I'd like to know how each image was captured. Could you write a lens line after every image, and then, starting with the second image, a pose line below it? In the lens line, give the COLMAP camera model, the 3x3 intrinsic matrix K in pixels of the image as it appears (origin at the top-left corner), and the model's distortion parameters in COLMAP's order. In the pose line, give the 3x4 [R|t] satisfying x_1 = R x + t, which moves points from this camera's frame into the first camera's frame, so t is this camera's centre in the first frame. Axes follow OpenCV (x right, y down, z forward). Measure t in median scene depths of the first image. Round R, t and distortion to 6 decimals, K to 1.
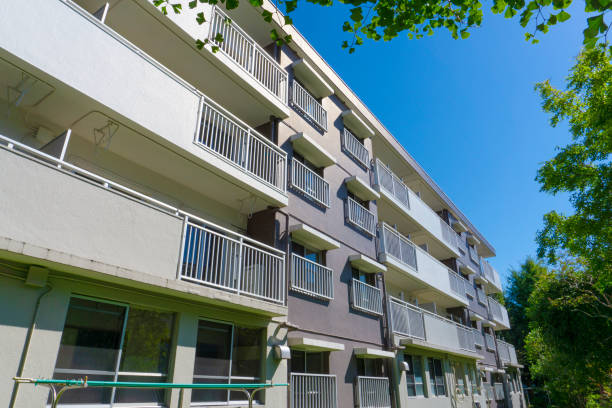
lens RADIAL K [[407.3, 0, 306.0], [0, 407.3, 203.2], [0, 0, 1]] dist [-0.025352, 0.000264]
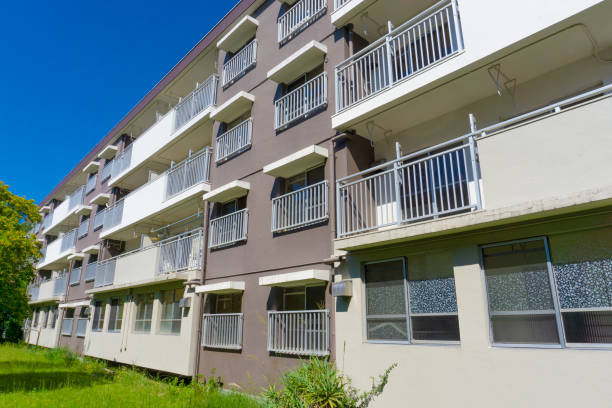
lens RADIAL K [[407.3, 0, 307.1], [0, 407.3, 208.3], [0, 0, 1]] dist [-0.025352, 0.000264]
pose [[-0.203093, -0.285419, -0.936637, 0.655409], [0.401228, 0.848318, -0.345505, 0.386967], [0.893179, -0.445975, -0.057770, 0.825636]]
